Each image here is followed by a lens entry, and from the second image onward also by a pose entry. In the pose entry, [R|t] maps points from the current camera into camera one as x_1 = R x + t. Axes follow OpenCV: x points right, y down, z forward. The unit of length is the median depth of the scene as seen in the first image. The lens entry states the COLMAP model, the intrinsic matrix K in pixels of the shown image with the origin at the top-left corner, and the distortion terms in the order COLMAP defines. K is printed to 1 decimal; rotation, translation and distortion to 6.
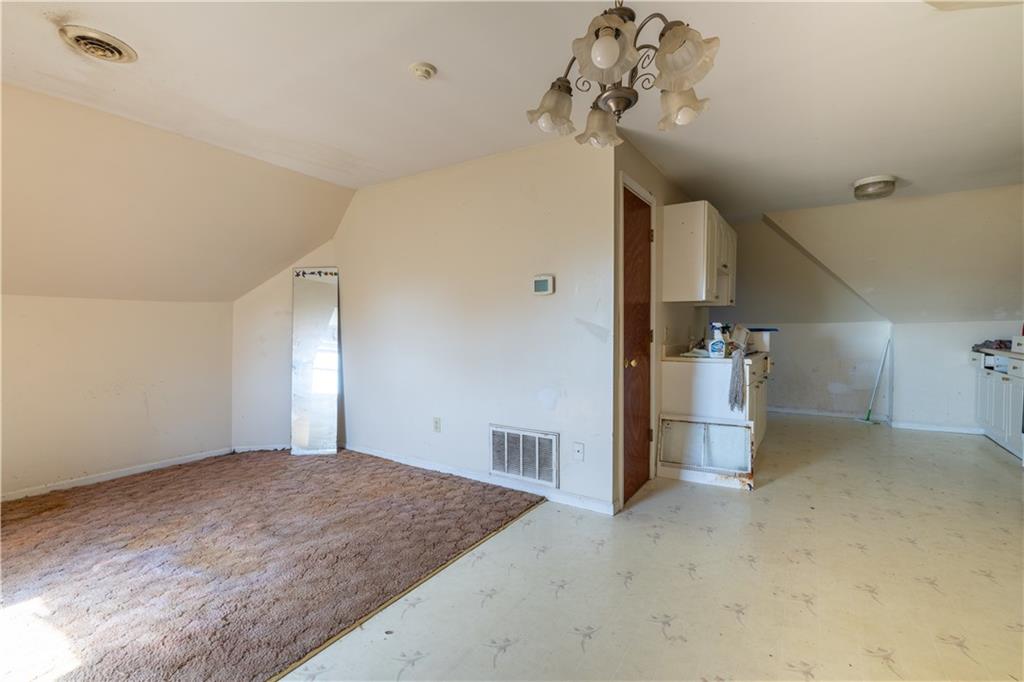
lens RADIAL K [[438.8, 0, 511.7], [0, 438.8, 340.8], [0, 0, 1]] dist [-0.003511, 0.001996]
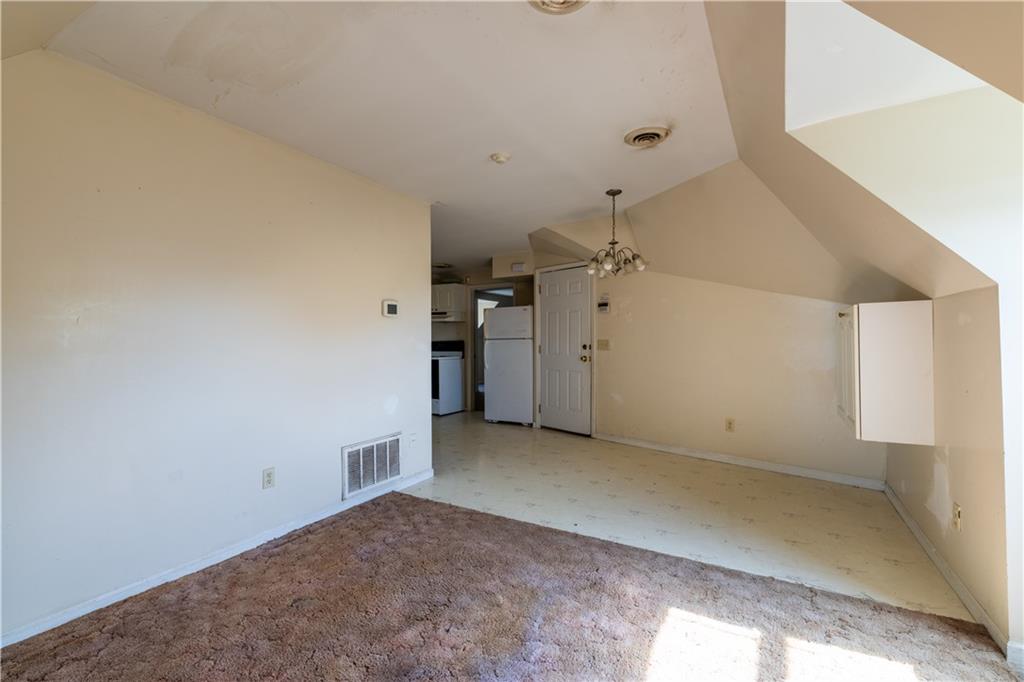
lens RADIAL K [[438.8, 0, 510.1], [0, 438.8, 339.2], [0, 0, 1]] dist [-0.003511, 0.001996]
pose [[-0.041769, 0.005290, 0.999113, -1.067235], [0.033884, 0.999418, -0.003875, -0.028882], [-0.998553, 0.033692, -0.041924, 0.707151]]
